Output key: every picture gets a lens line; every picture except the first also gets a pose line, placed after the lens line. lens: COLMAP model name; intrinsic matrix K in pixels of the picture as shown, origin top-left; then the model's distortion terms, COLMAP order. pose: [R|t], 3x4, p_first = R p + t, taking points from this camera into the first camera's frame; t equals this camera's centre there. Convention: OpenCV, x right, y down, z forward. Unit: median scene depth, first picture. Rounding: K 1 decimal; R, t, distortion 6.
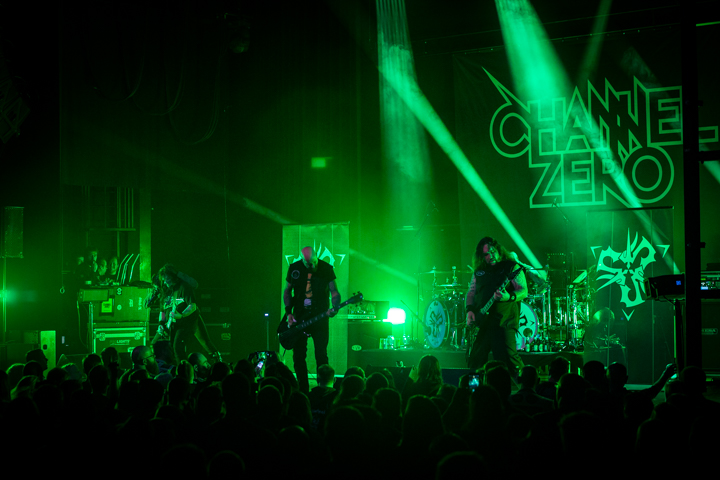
lens RADIAL K [[1660.3, 0, 360.0], [0, 1660.3, 240.0], [0, 0, 1]] dist [-0.104862, -0.239827]
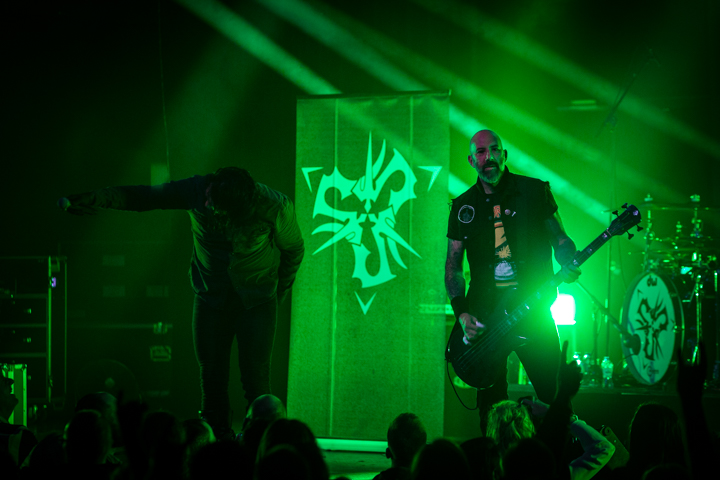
lens RADIAL K [[3954.3, 0, 360.0], [0, 3954.3, 240.0], [0, 0, 1]] dist [2.425942, 10.196120]
pose [[0.997312, 0.006167, -0.073015, 0.170113], [-0.004093, 0.999585, 0.028523, -0.005964], [0.073160, -0.028147, 0.996923, -0.143563]]
